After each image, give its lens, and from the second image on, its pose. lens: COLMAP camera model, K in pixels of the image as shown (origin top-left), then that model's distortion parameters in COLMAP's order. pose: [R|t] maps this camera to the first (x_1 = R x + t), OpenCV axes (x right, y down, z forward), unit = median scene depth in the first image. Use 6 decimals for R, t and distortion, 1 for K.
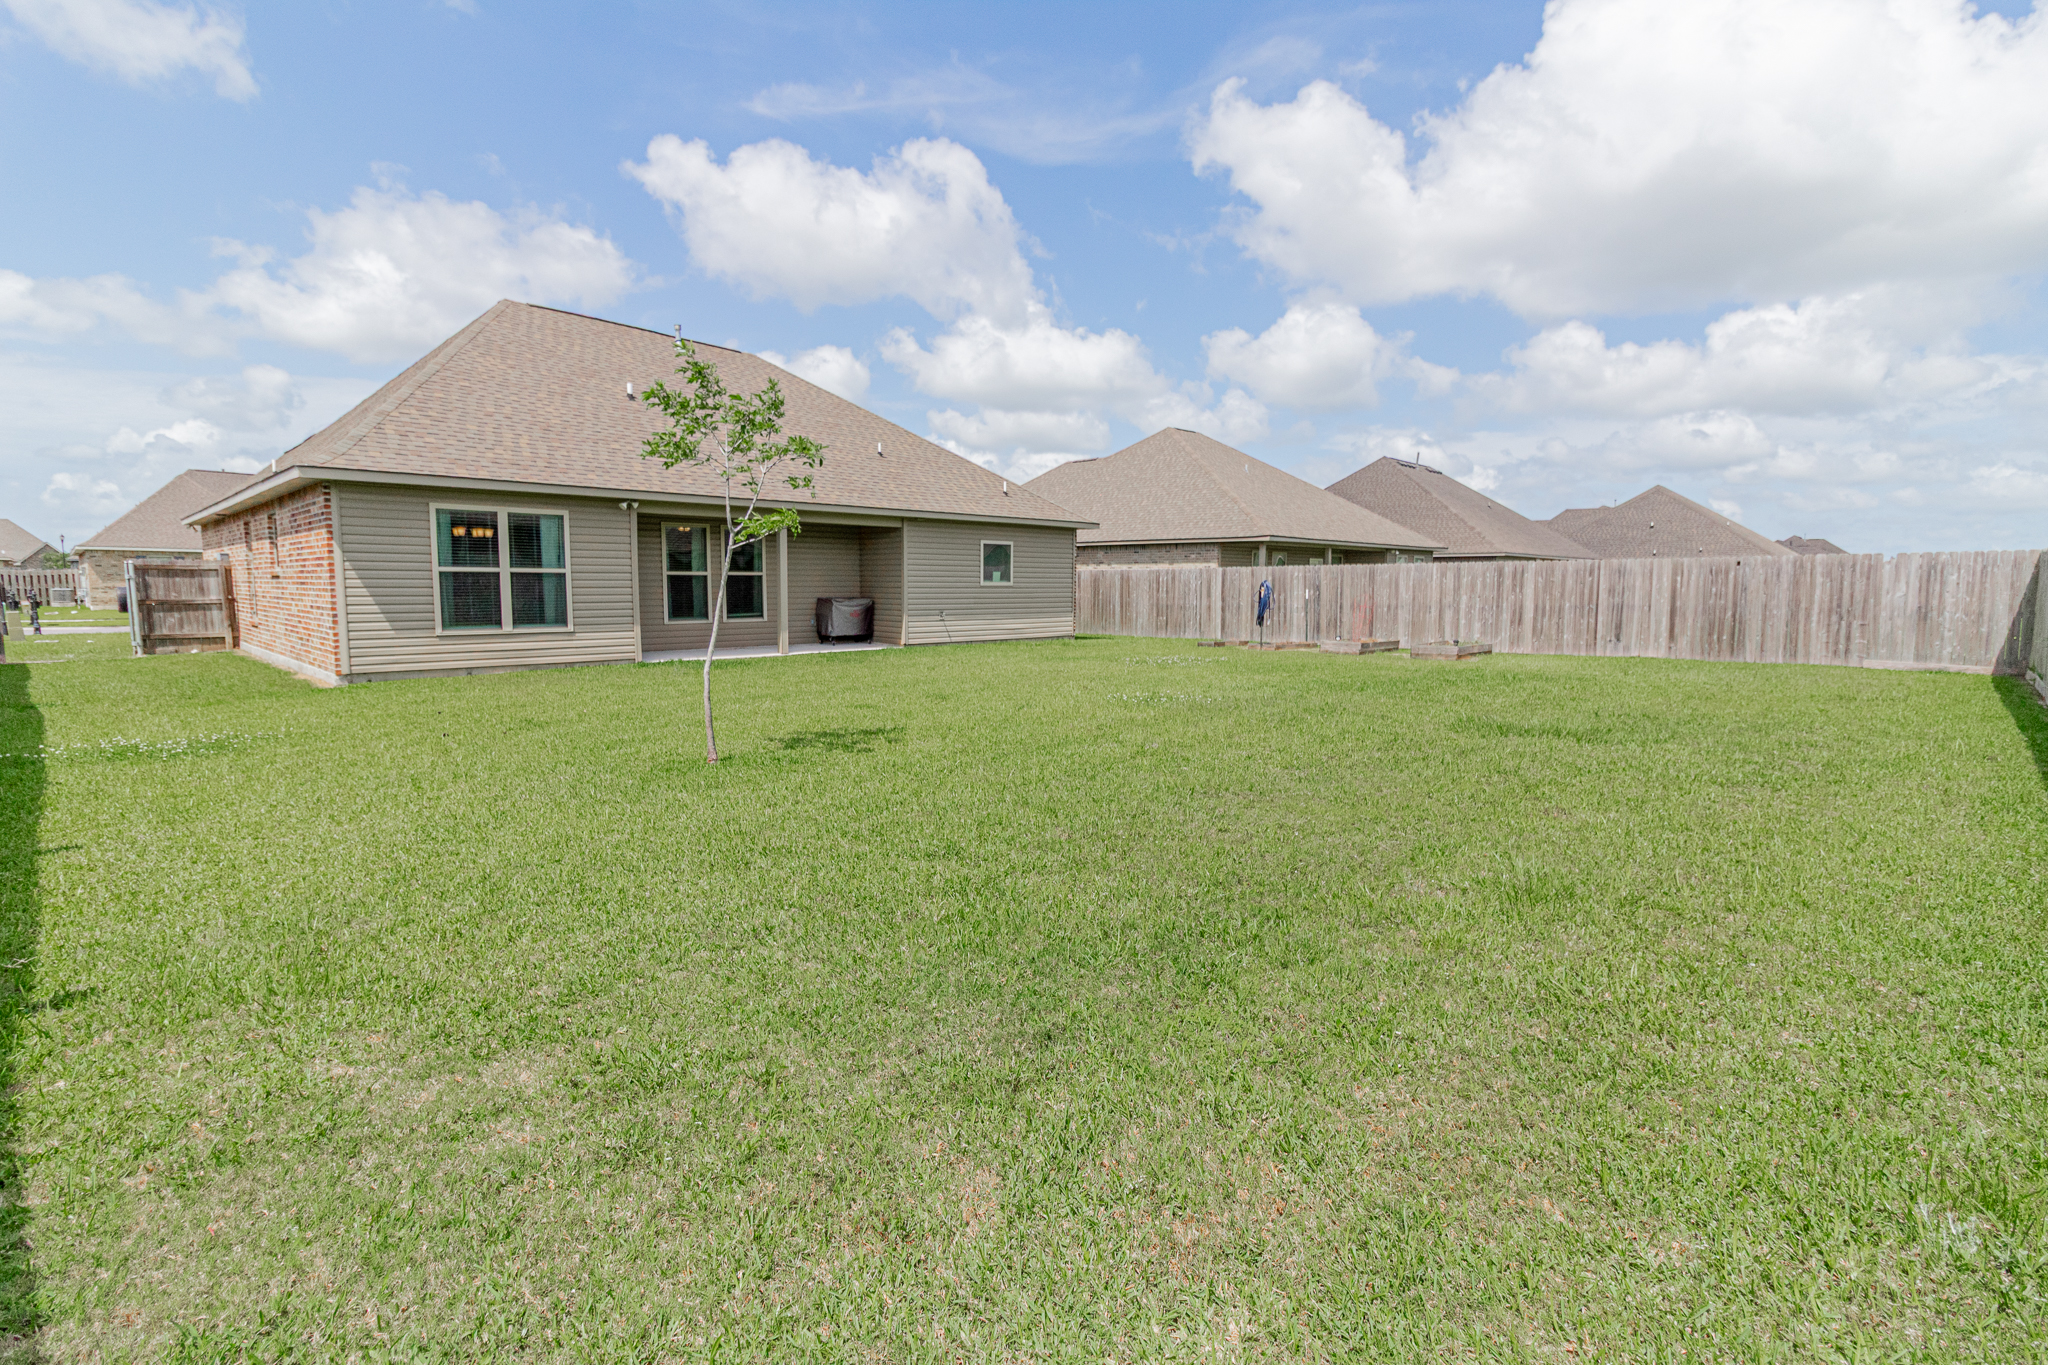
lens RADIAL K [[944.3, 0, 1025.9], [0, 944.3, 673.3], [0, 0, 1]] dist [0.002706, 0.001267]
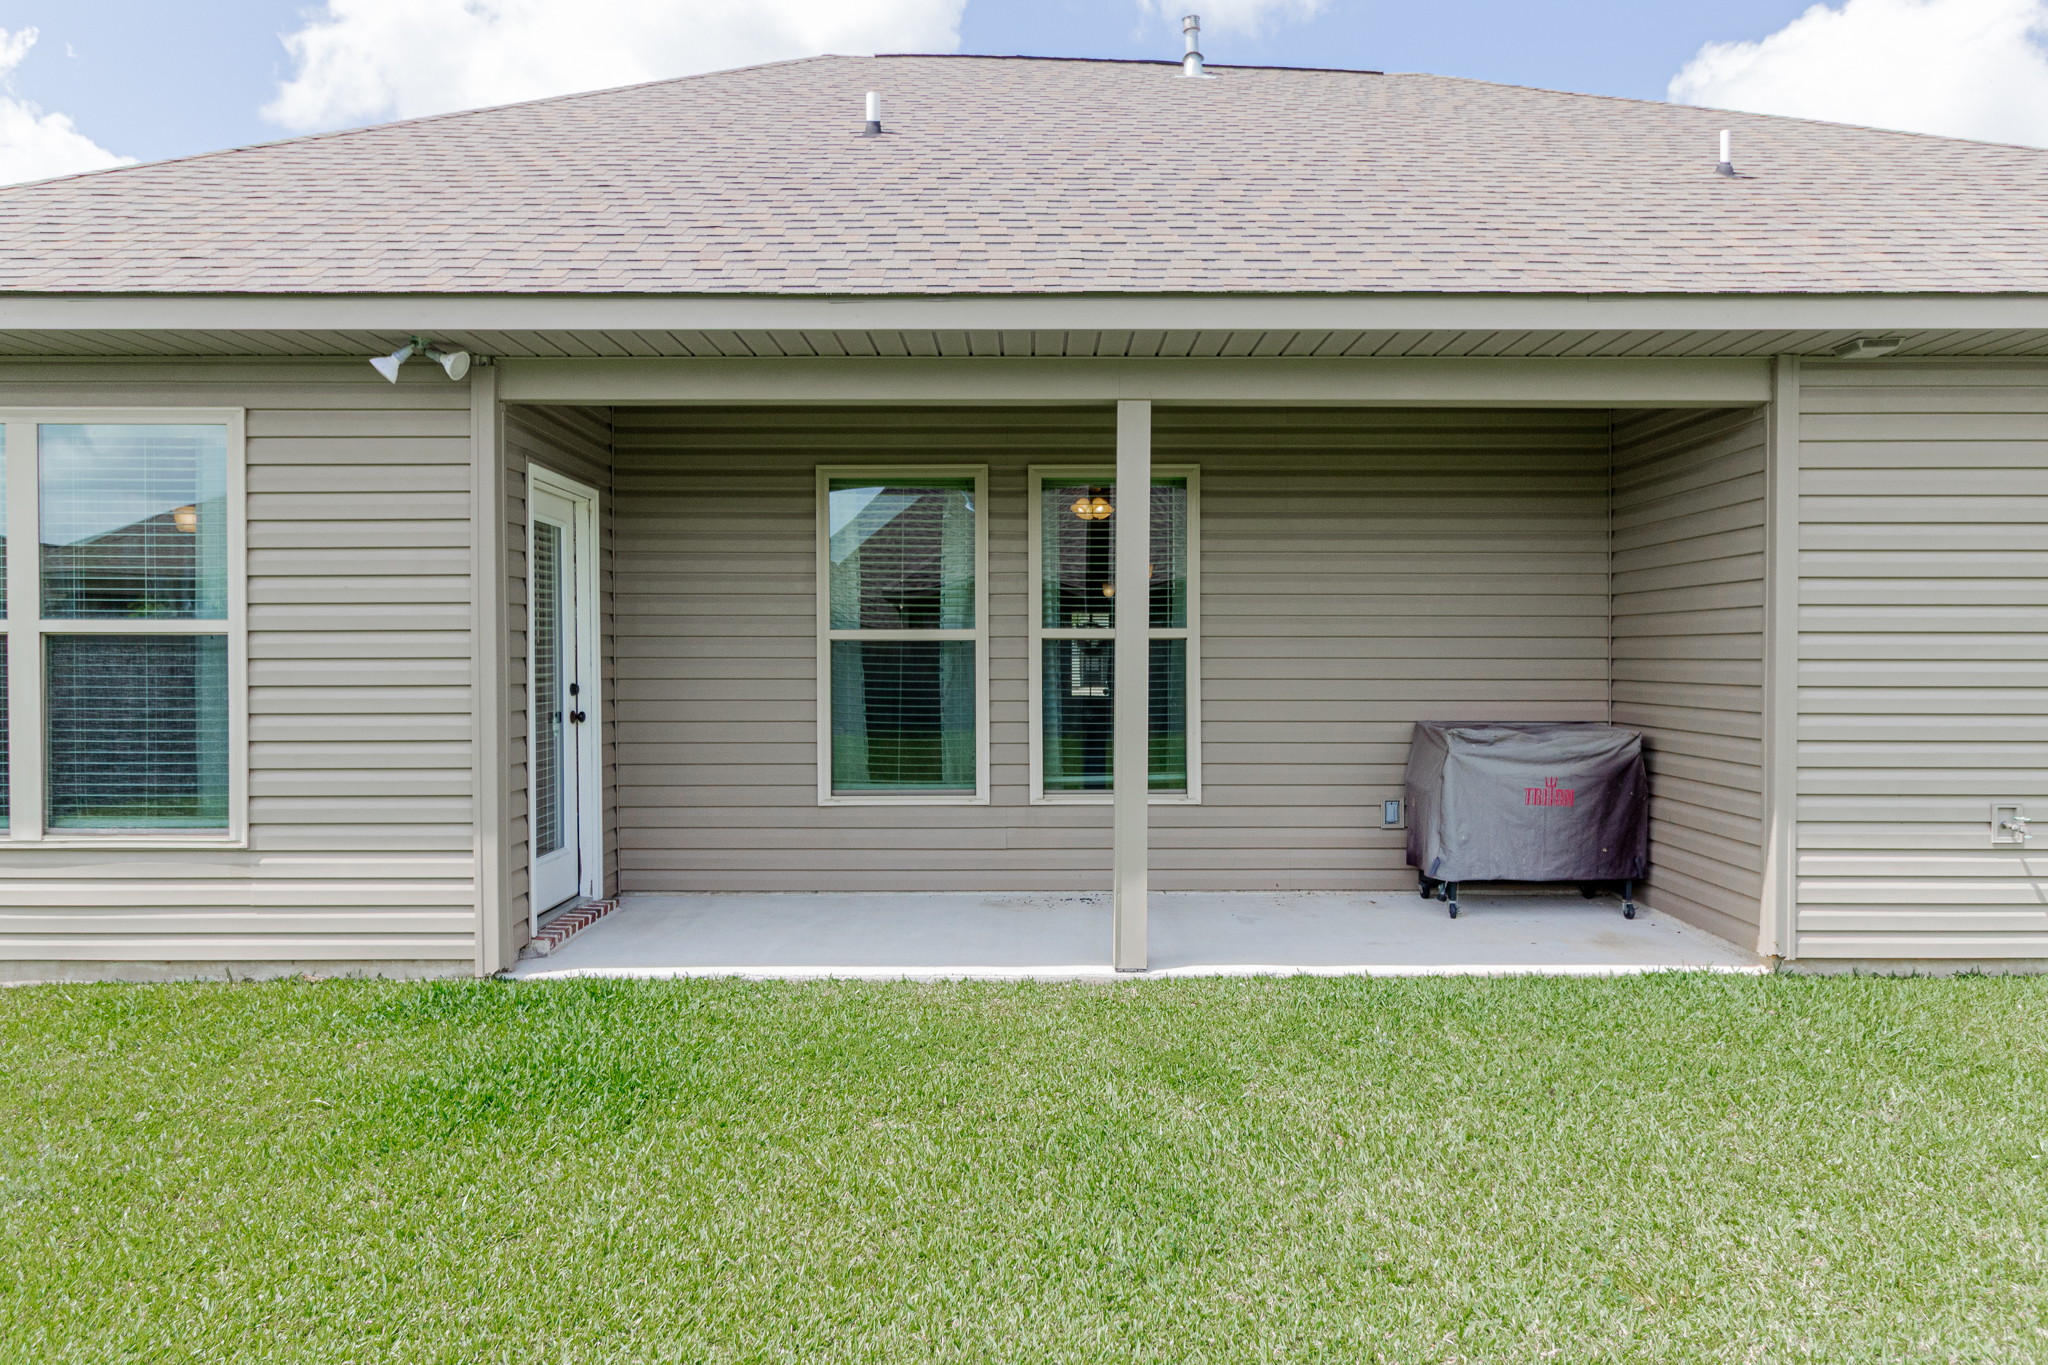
lens RADIAL K [[1296.0, 0, 1042.5], [0, 1296.0, 684.1], [0, 0, 1]] dist [0.001854, 0.000026]
pose [[0.713356, 0.012217, -0.700695, -0.043044], [-0.063481, 0.996864, -0.047247, -0.067946], [0.697921, 0.078185, 0.711894, 0.684000]]
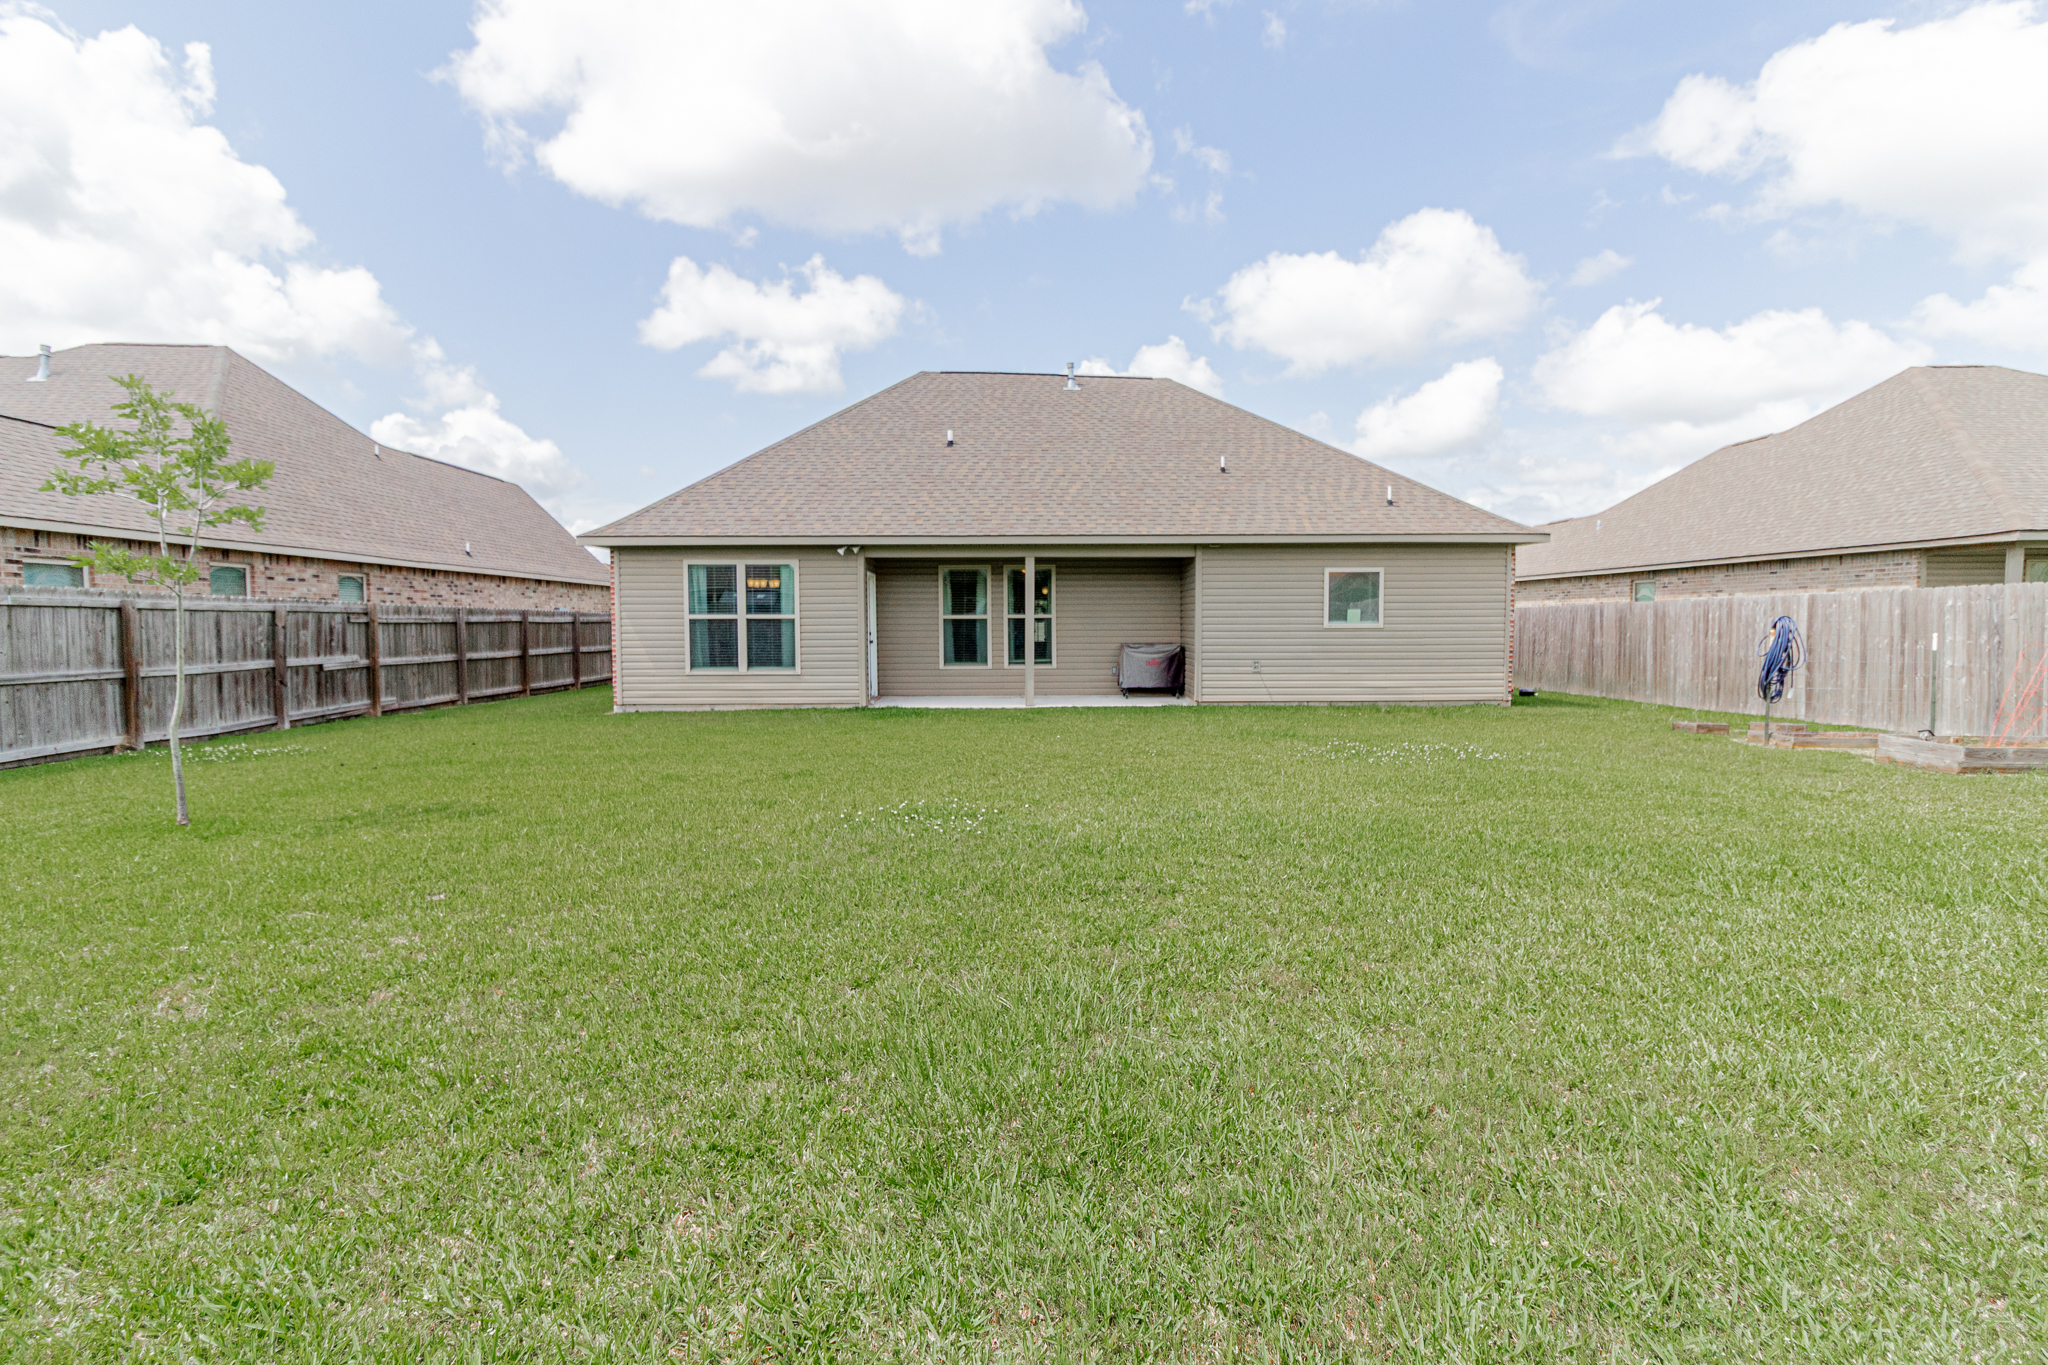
lens RADIAL K [[949.3, 0, 1033.1], [0, 949.3, 674.4], [0, 0, 1]] dist [0.002816, 0.000998]
pose [[0.720694, 0.029856, -0.692611, 0.333339], [-0.058821, 0.998103, -0.018181, -0.030952], [0.690754, 0.053843, 0.721083, 0.323432]]
